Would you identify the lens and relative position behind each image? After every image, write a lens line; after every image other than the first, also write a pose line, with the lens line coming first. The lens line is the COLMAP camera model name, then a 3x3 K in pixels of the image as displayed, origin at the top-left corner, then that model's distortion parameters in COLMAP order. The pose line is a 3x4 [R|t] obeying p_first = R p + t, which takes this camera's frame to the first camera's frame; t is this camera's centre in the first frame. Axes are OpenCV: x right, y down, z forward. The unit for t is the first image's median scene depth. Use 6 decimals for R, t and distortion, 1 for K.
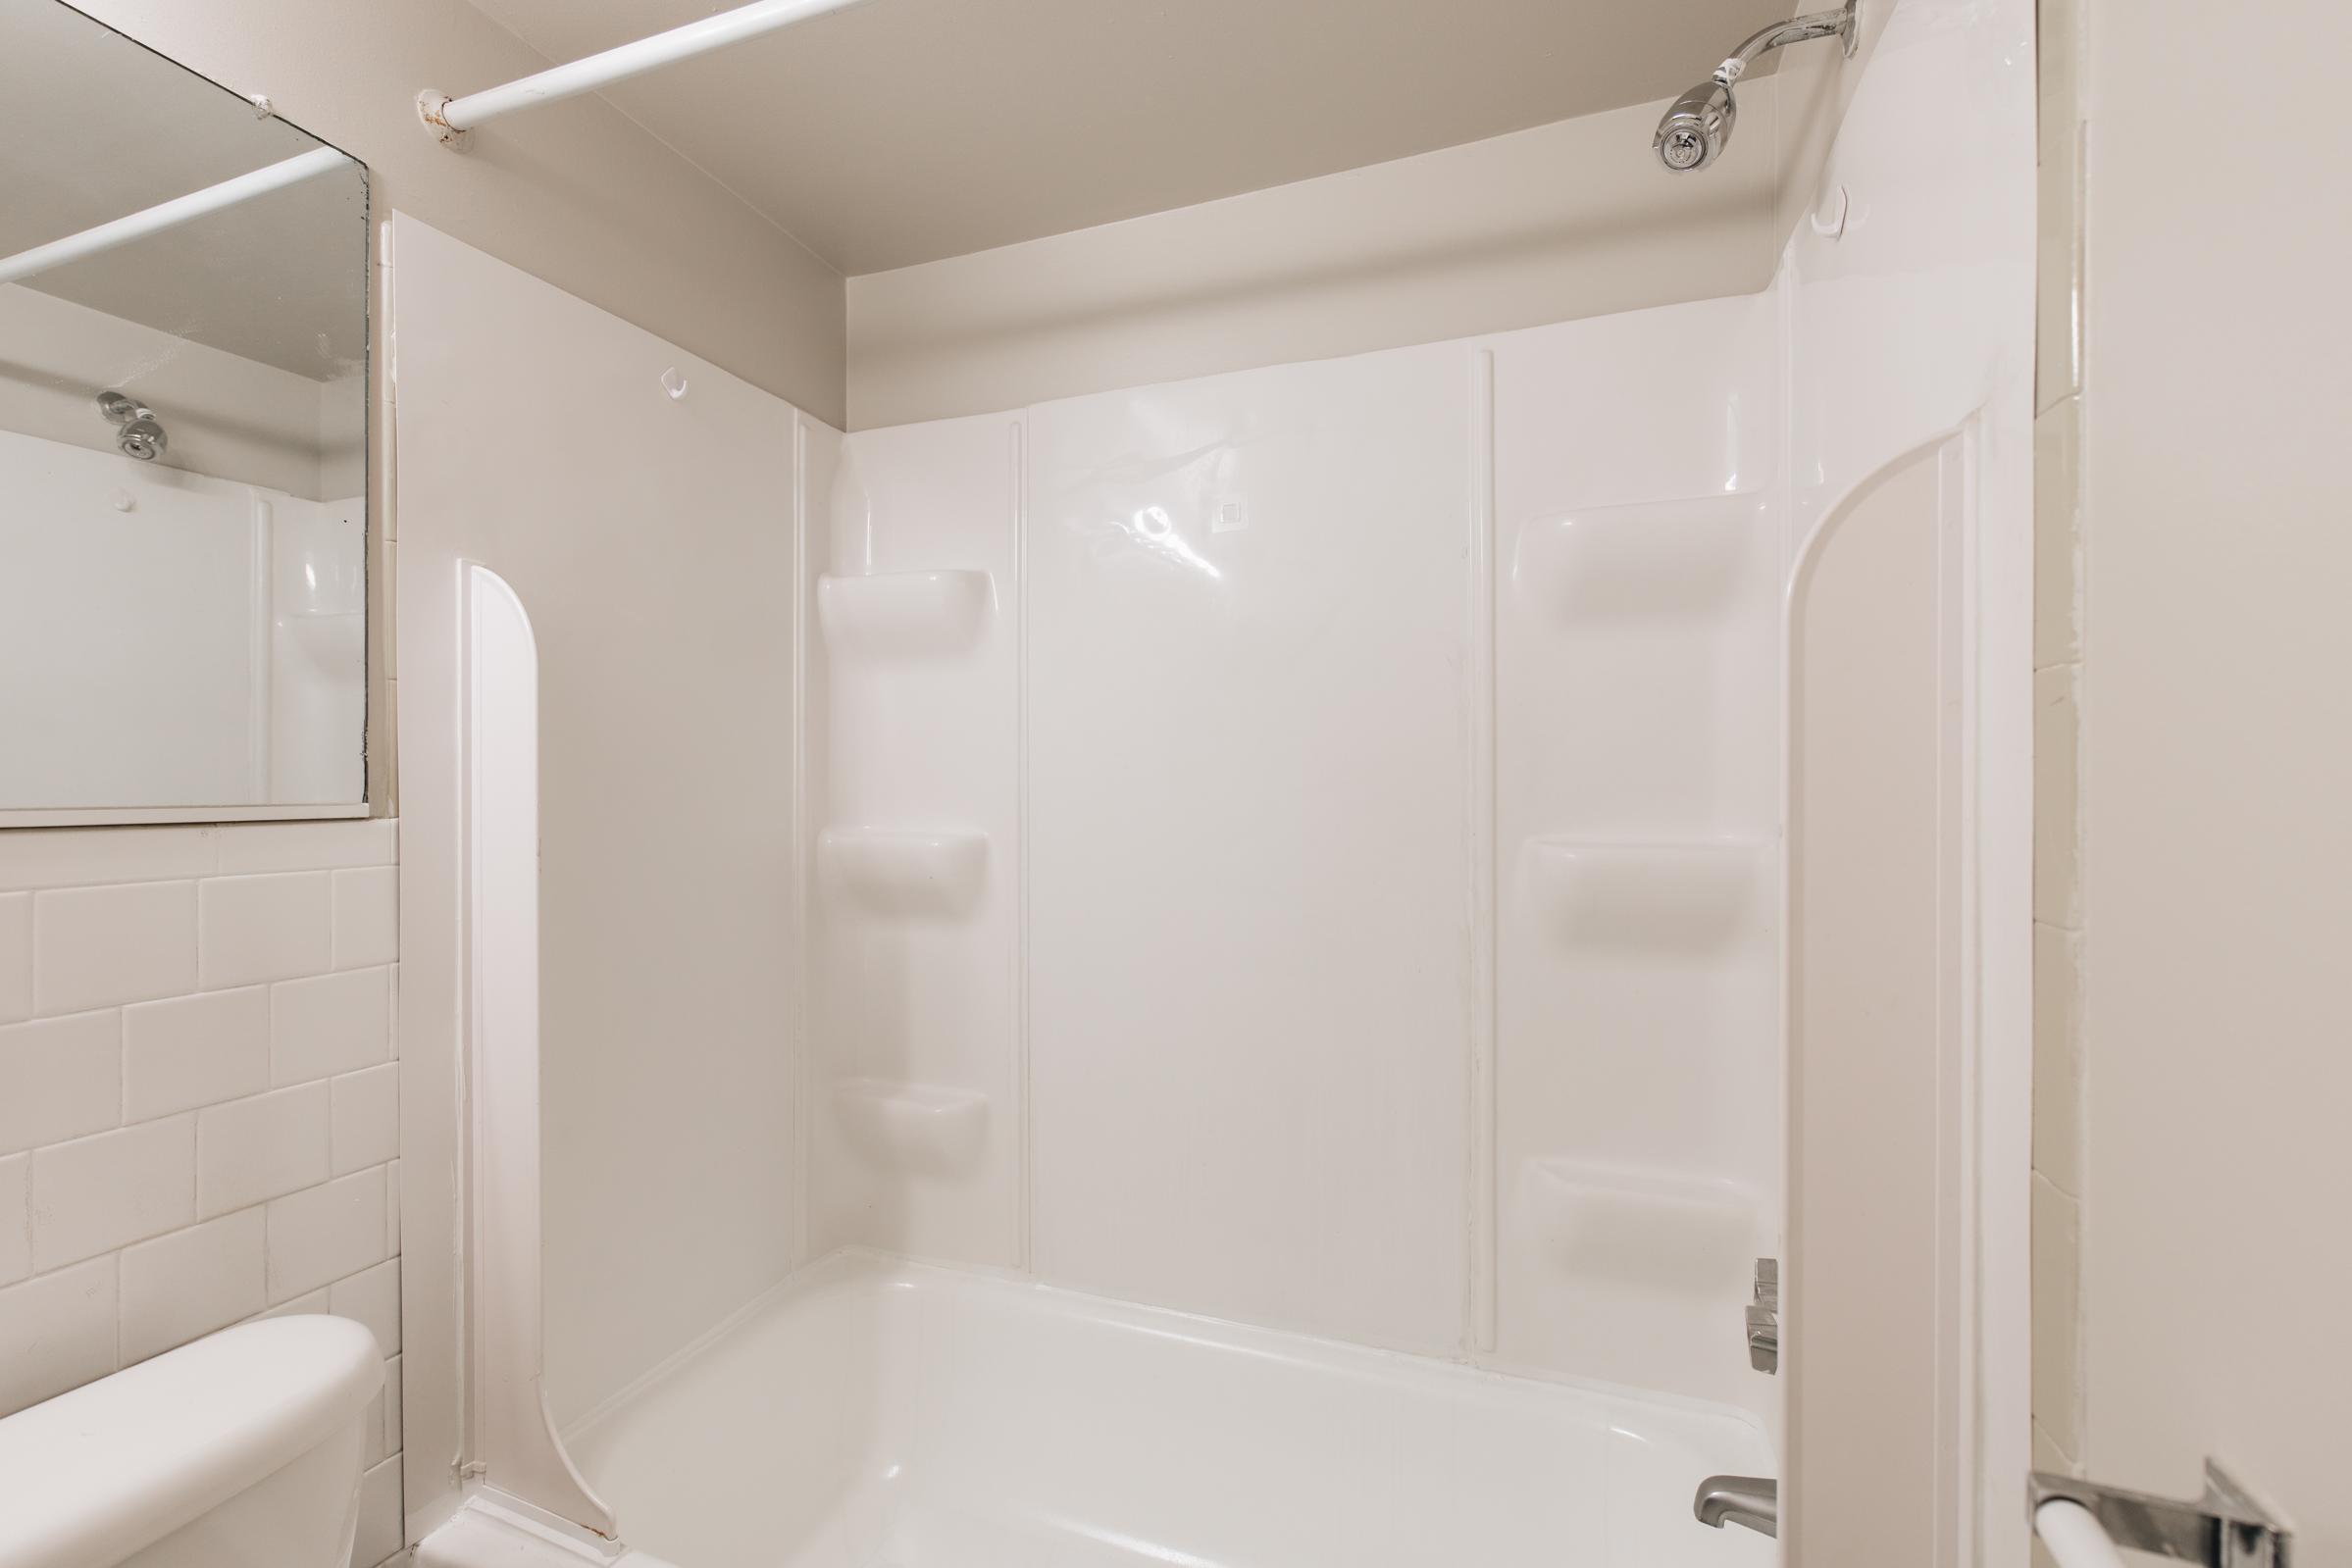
lens RADIAL K [[991.8, 0, 1176.0], [0, 991.8, 789.3], [0, 0, 1]] dist [-0.006689, 0.000810]
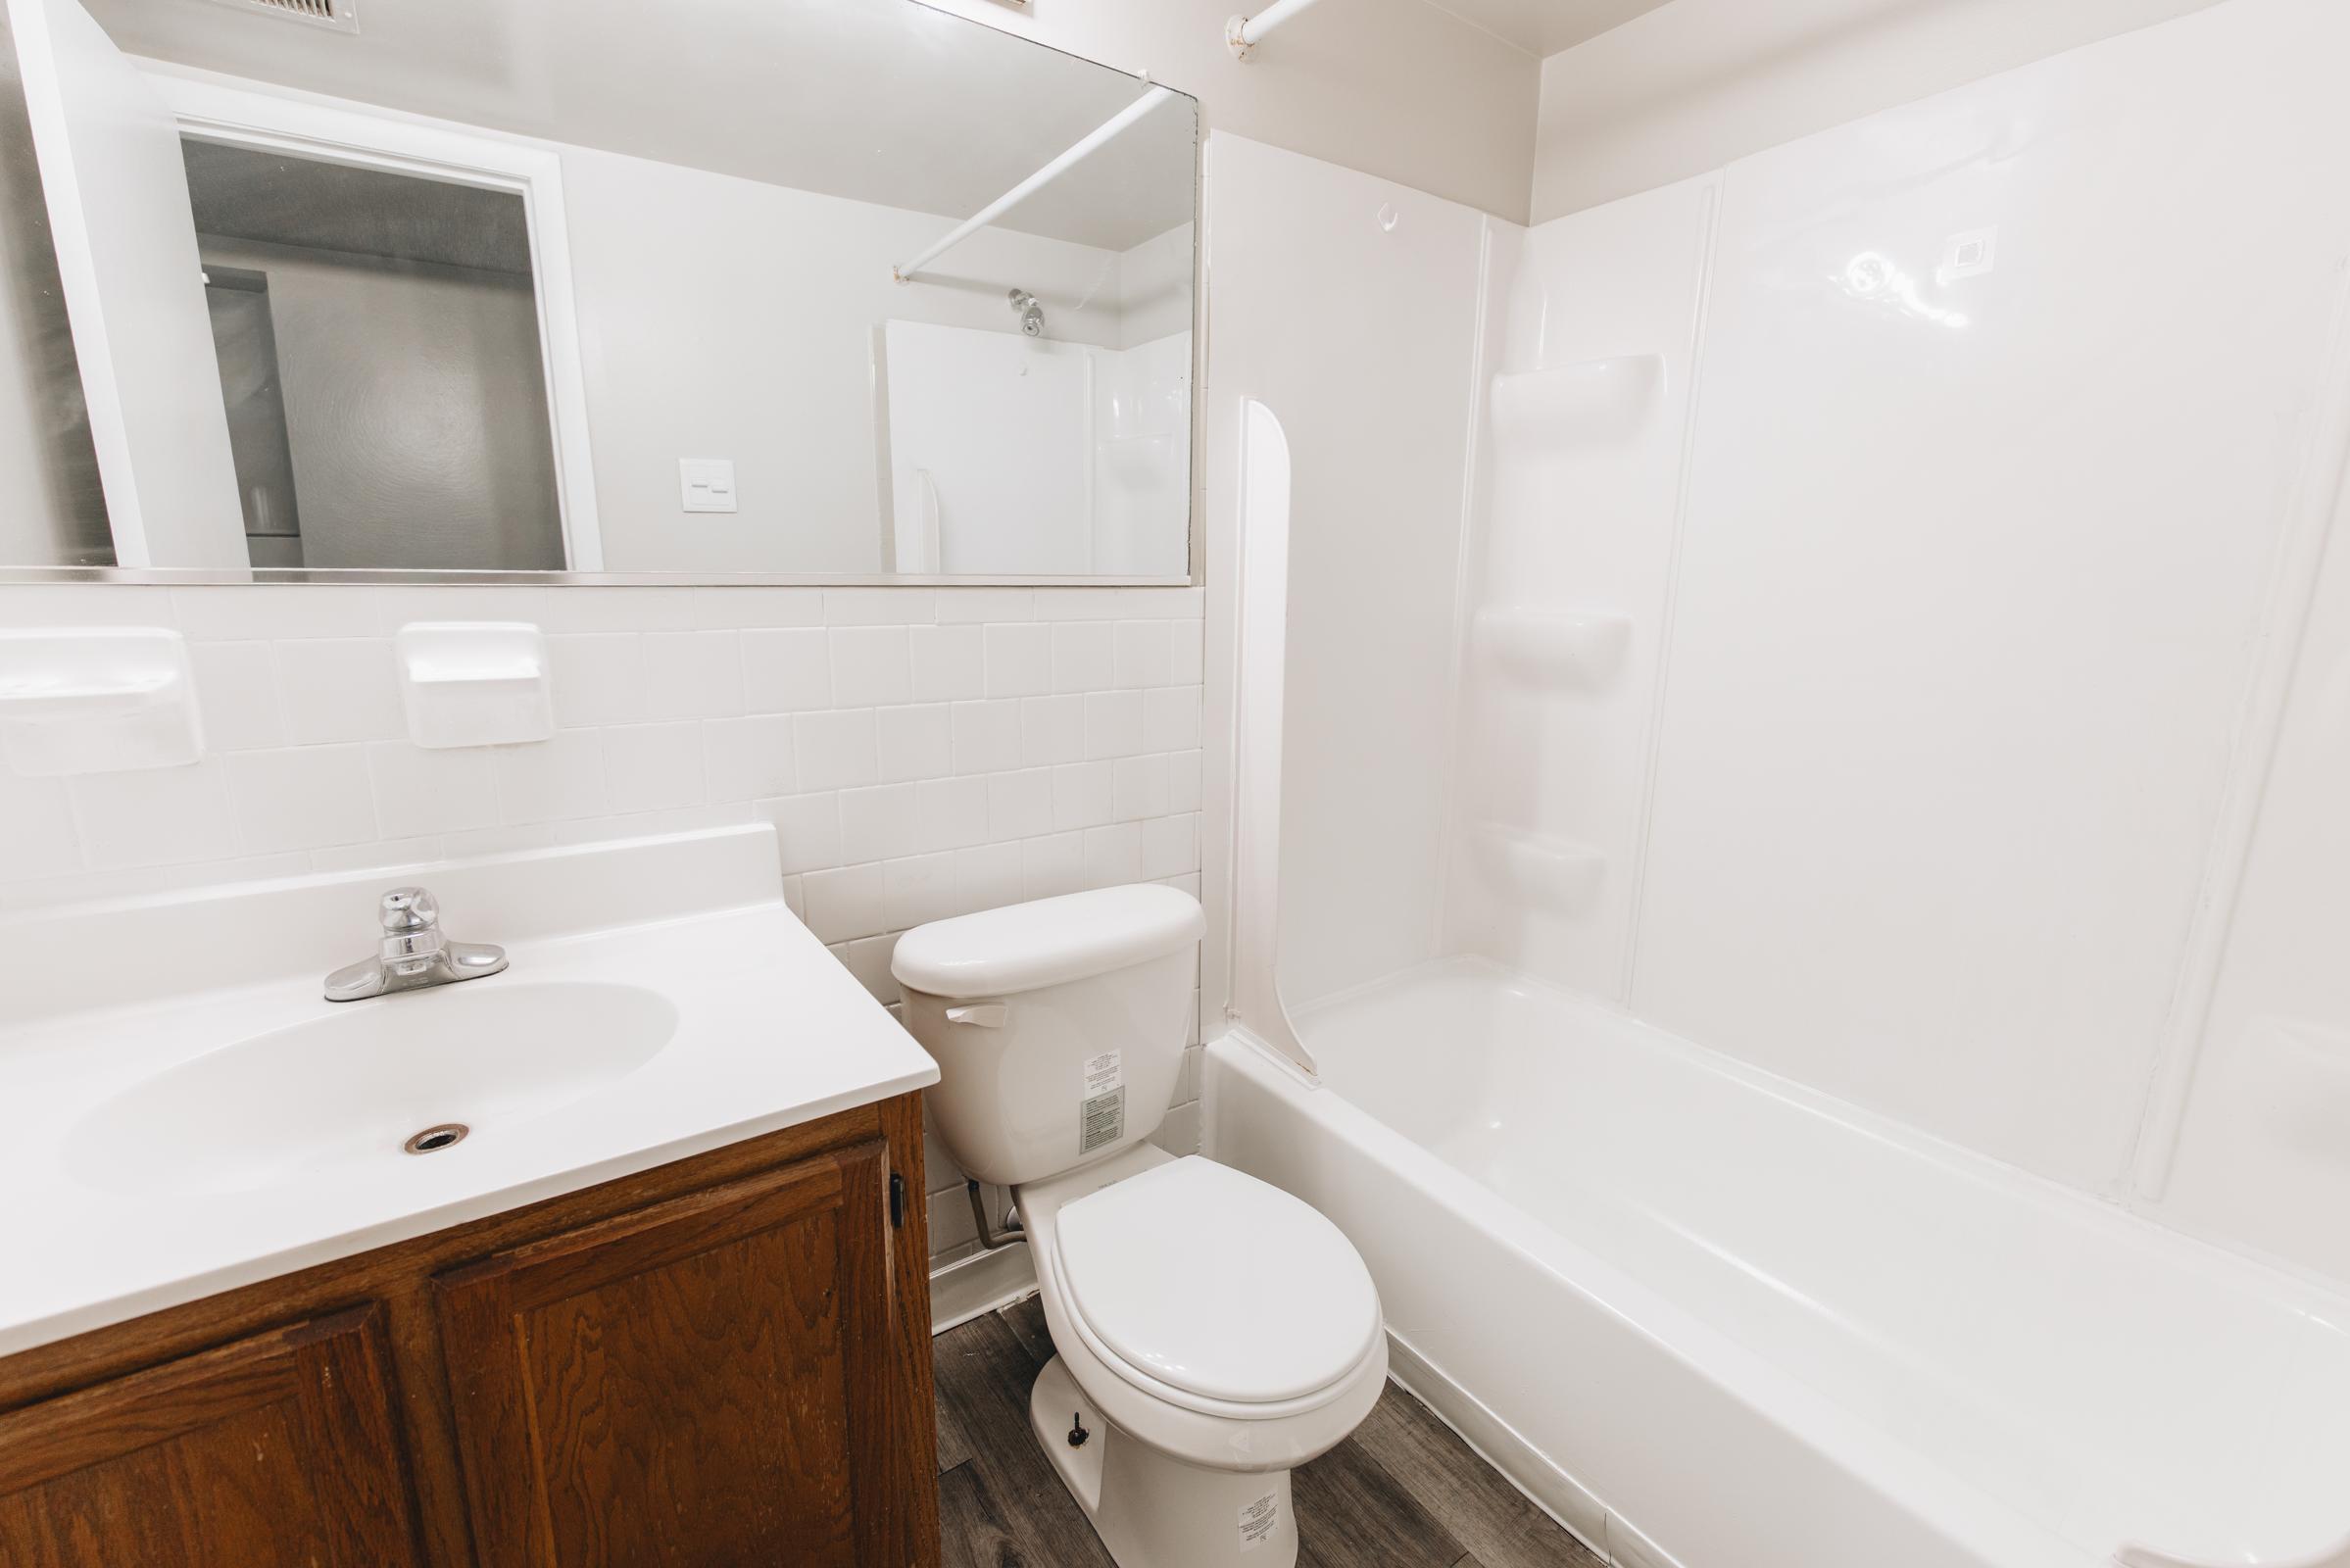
lens RADIAL K [[991.1, 0, 1172.7], [0, 991.1, 792.9], [0, 0, 1]] dist [-0.006689, 0.000810]
pose [[0.816636, 0.132904, -0.561642, 0.030047], [-0.012275, 0.976905, 0.213322, 0.009537], [0.577022, -0.167313, 0.799407, -0.172231]]
